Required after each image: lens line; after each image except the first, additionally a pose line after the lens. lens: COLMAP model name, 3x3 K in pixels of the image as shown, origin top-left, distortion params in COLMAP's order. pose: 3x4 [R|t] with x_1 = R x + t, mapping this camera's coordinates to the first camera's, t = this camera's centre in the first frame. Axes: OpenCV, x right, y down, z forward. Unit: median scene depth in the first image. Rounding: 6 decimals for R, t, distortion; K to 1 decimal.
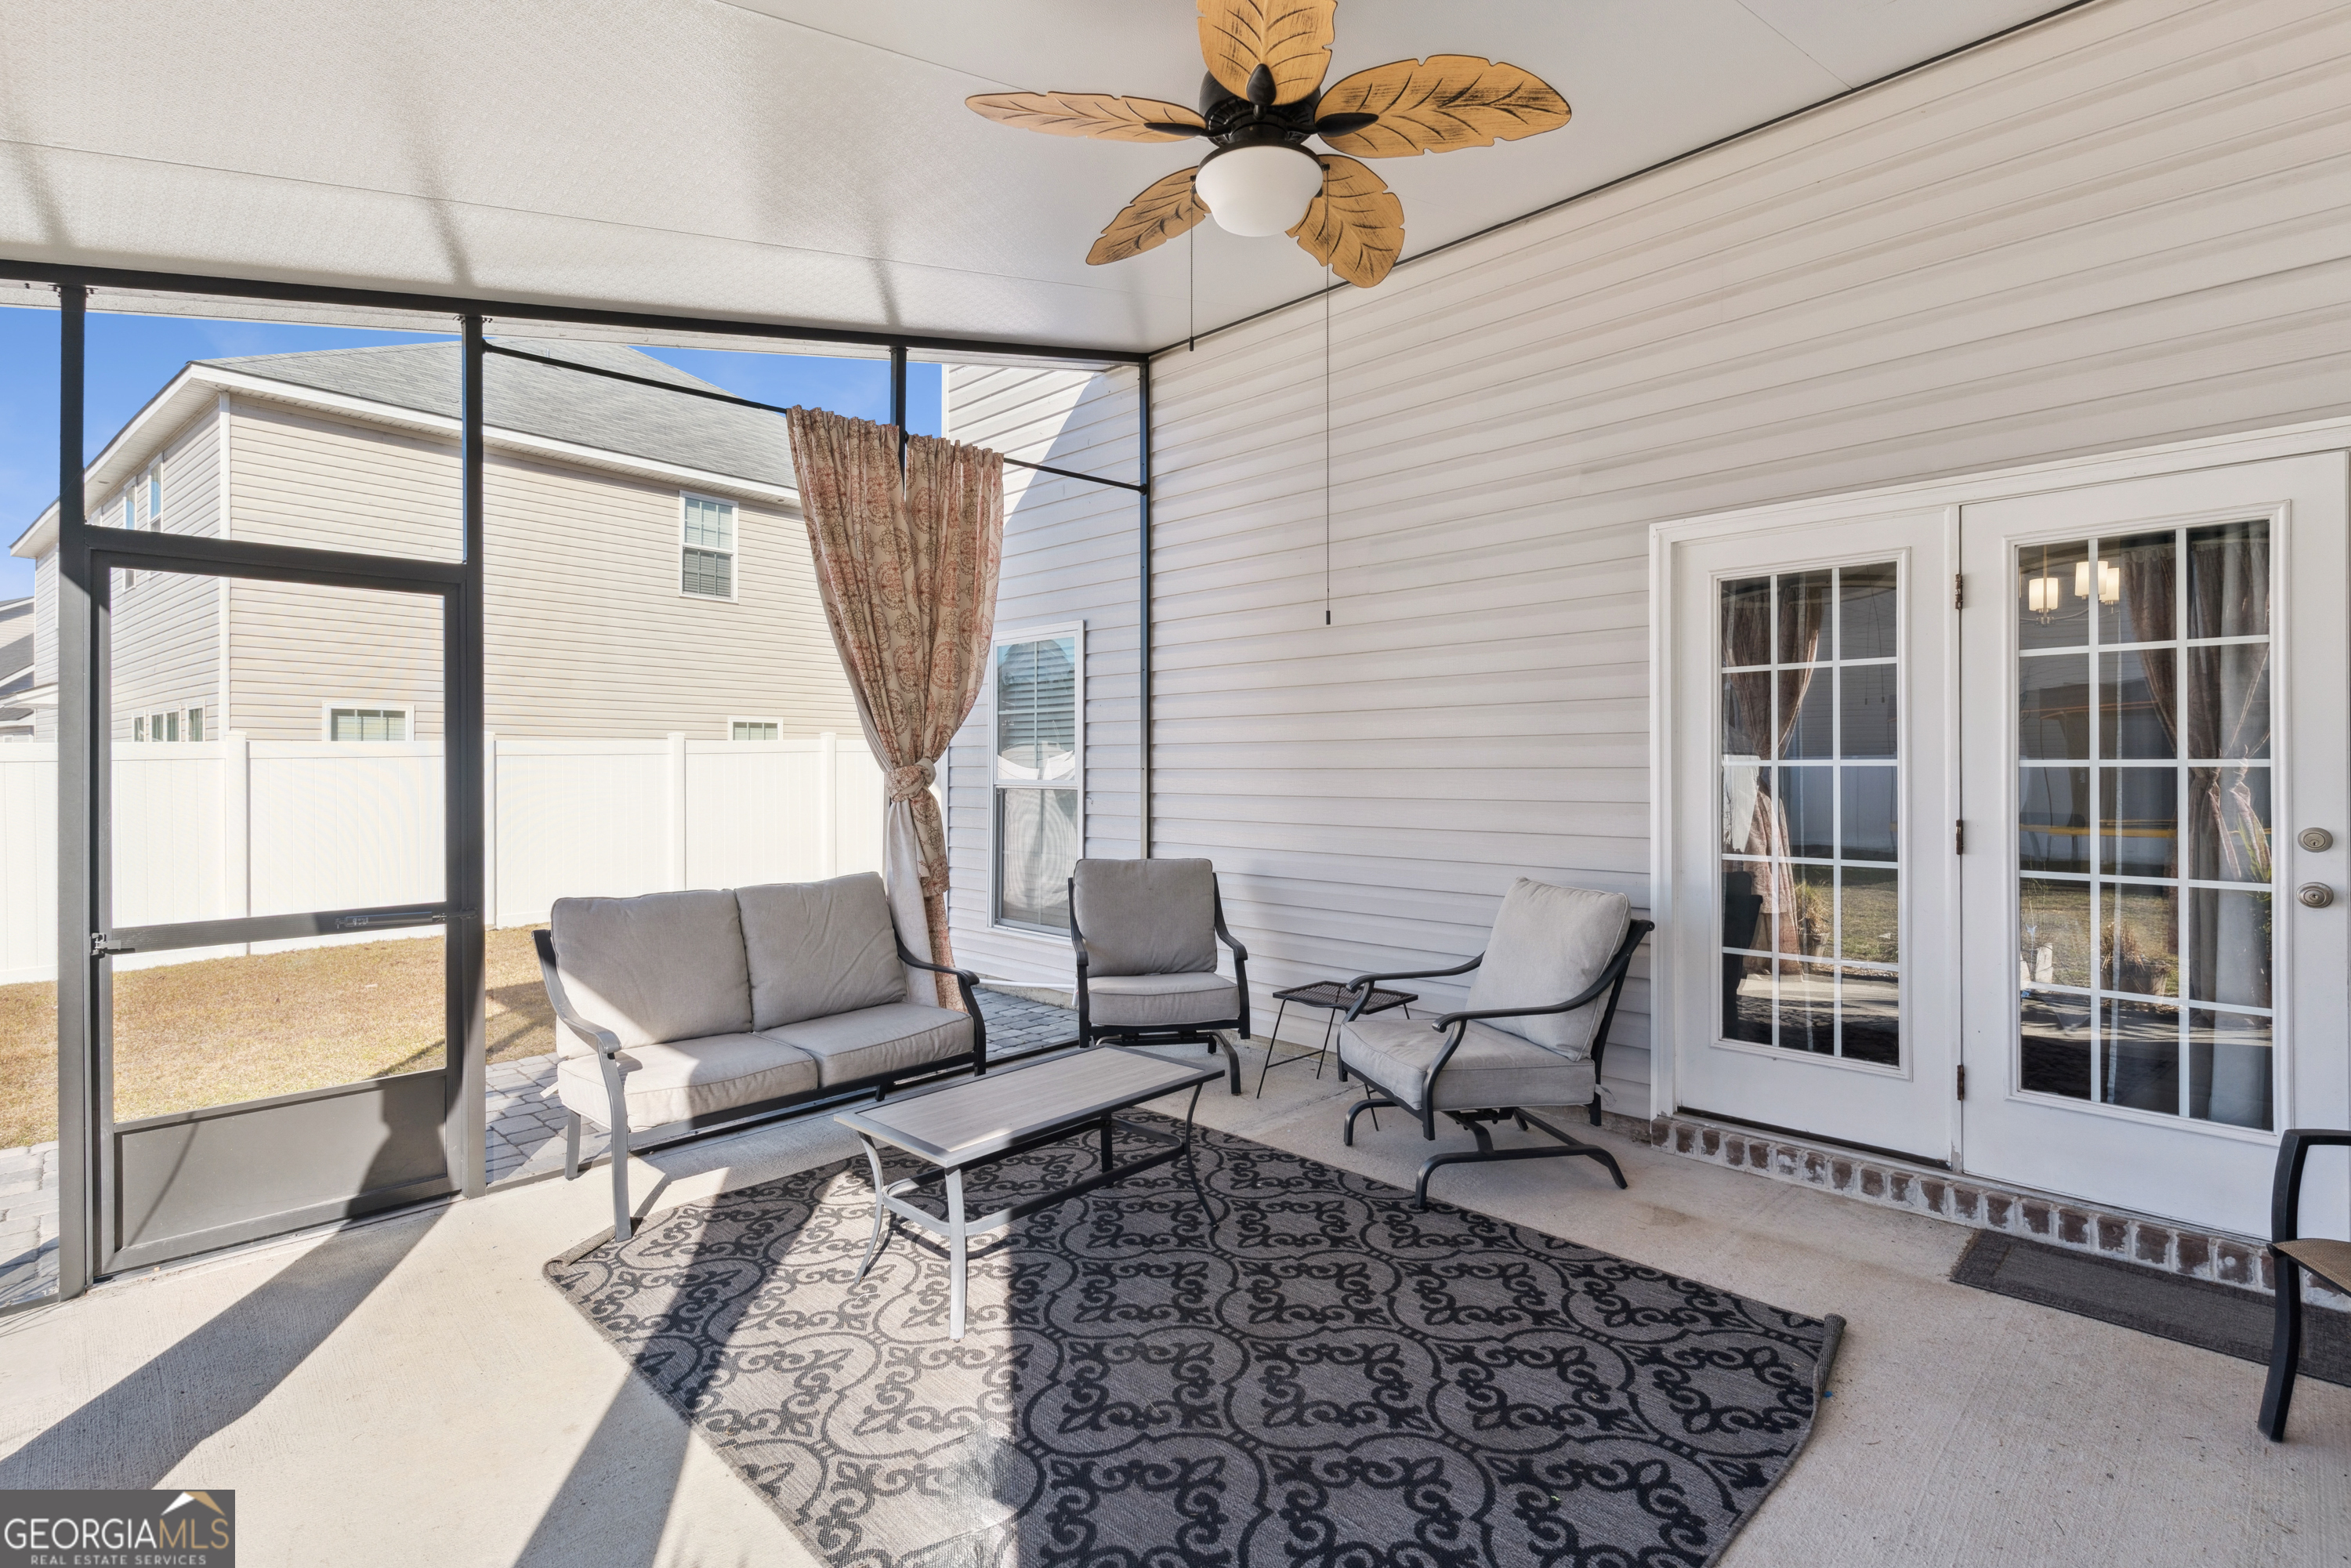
lens RADIAL K [[1109.3, 0, 1167.9], [0, 1109.3, 750.0], [0, 0, 1]] dist [-0.003356, 0.000048]
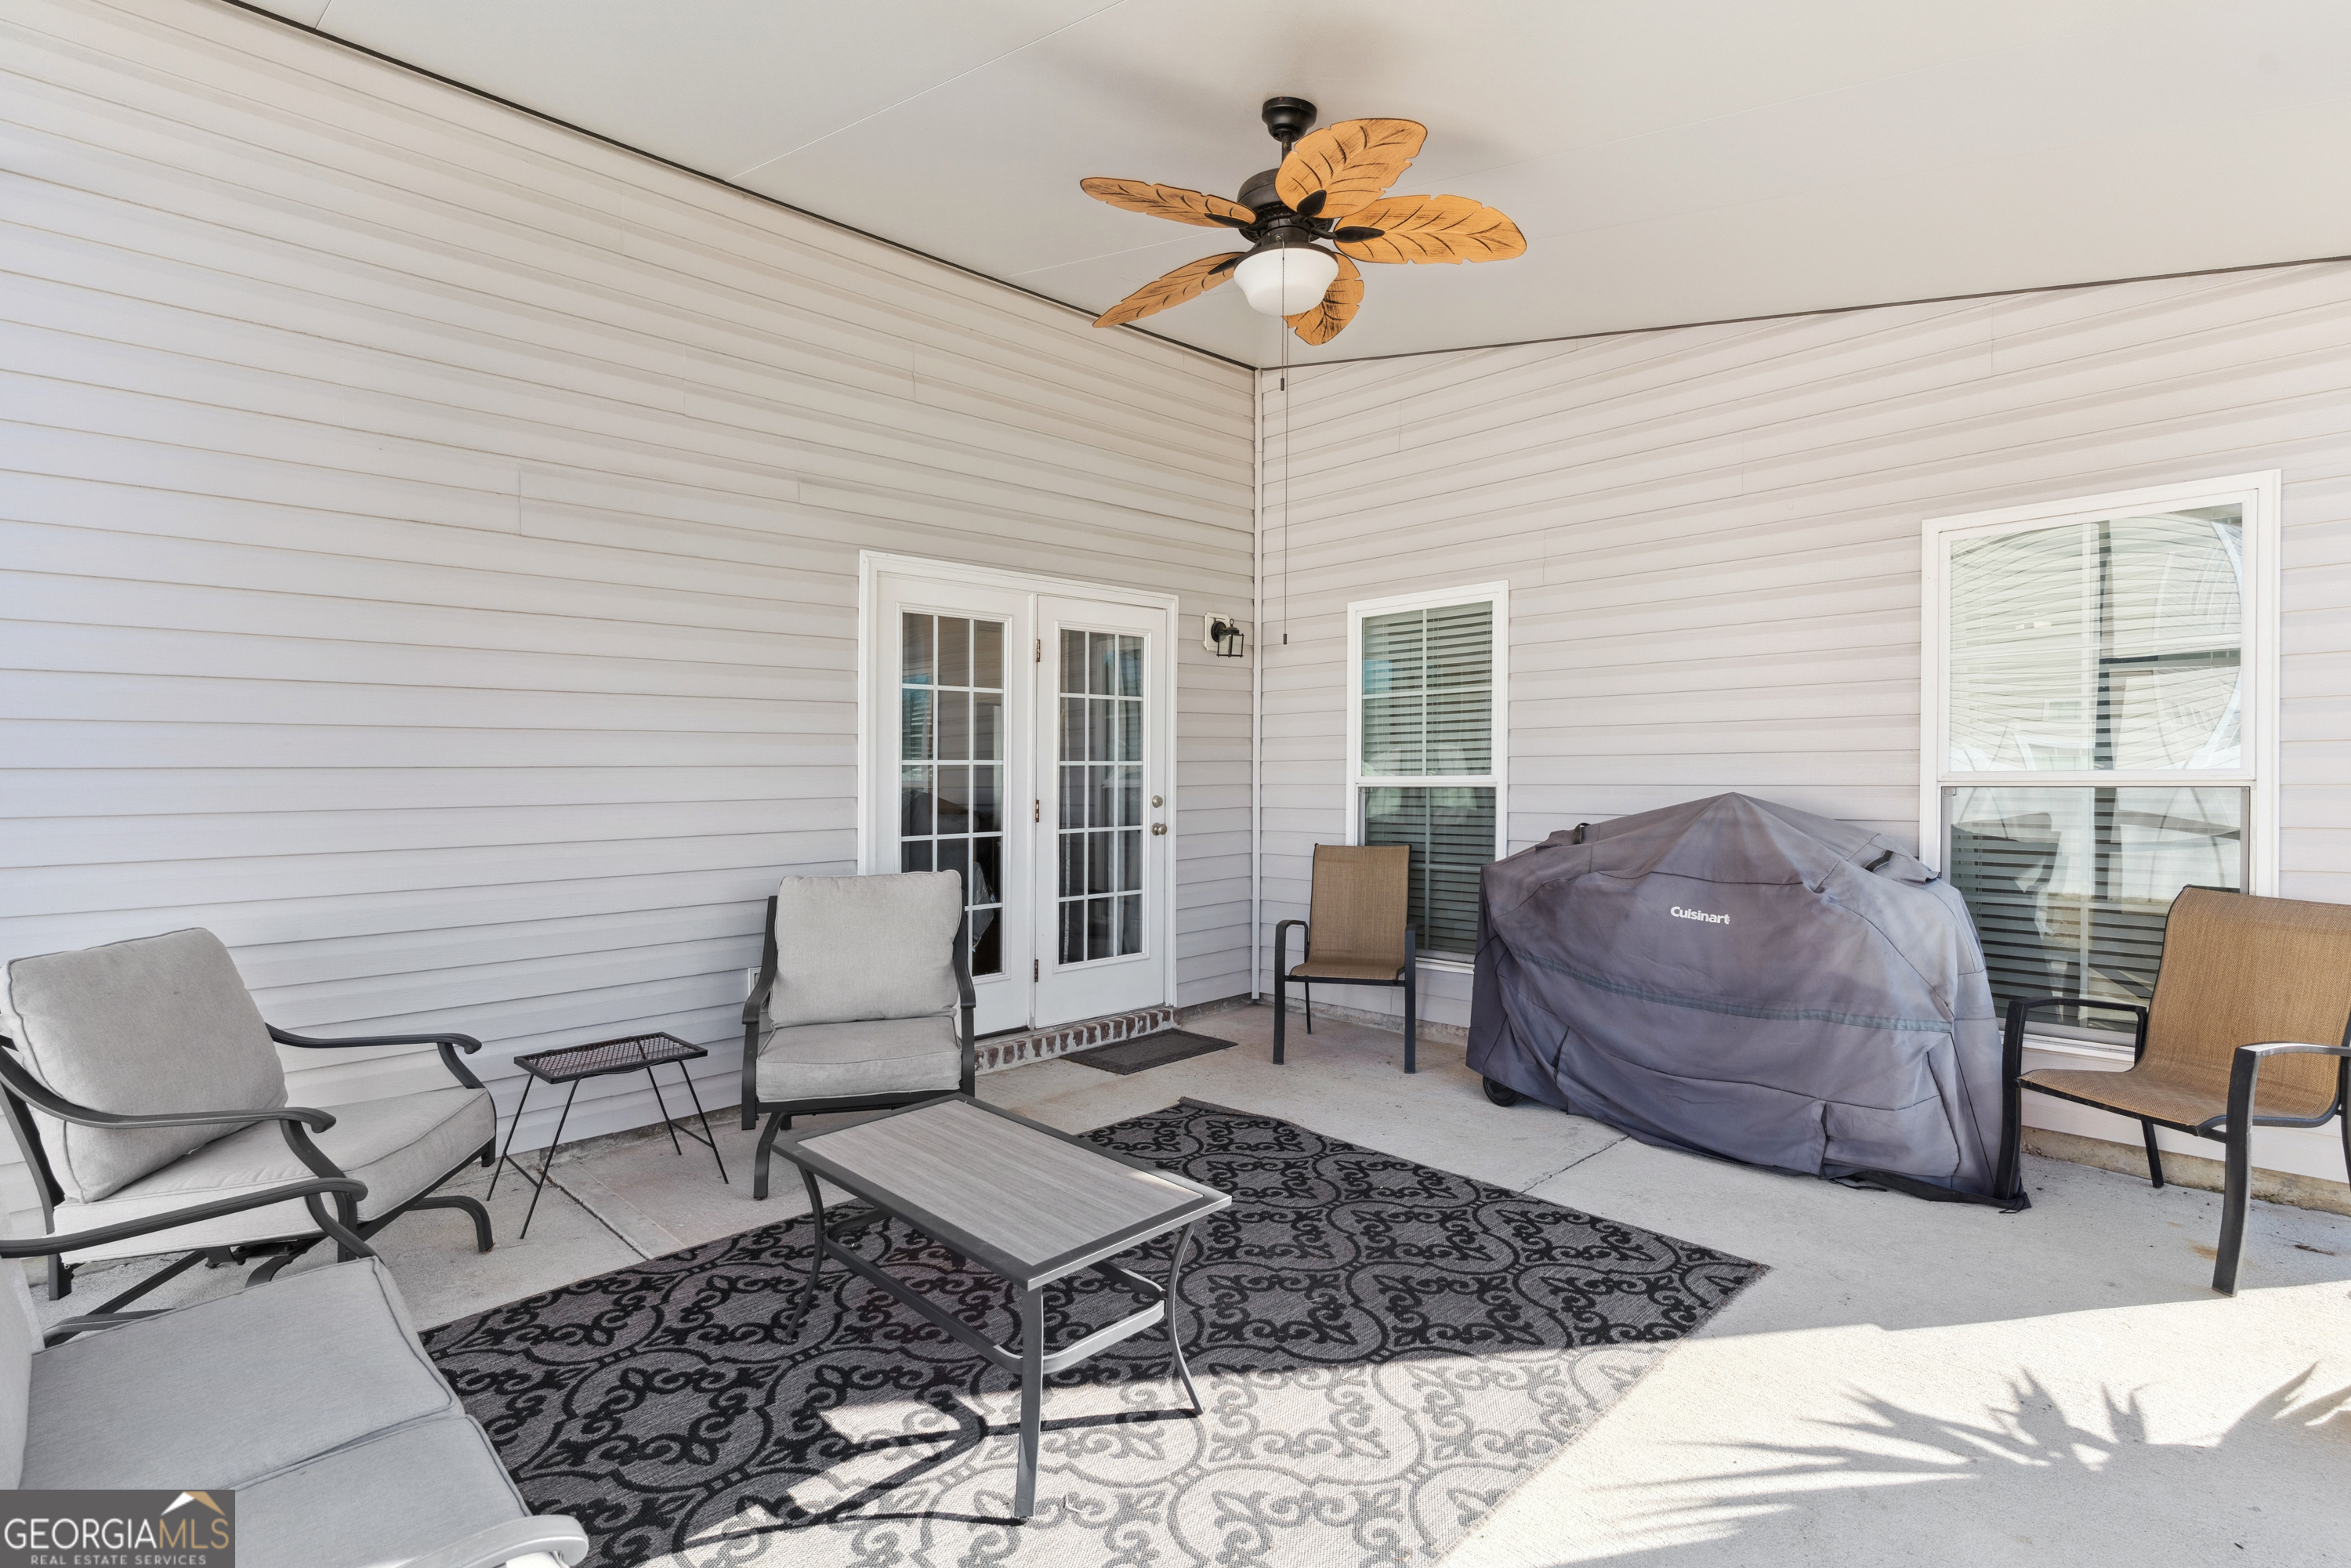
lens RADIAL K [[1109.3, 0, 1174.8], [0, 1109.3, 786.3], [0, 0, 1]] dist [-0.003356, 0.000048]
pose [[0.016542, -0.010079, 0.999812, -0.881697], [-0.005968, 0.999930, 0.010179, 0.030419], [-0.999845, -0.006135, 0.016481, 0.846770]]
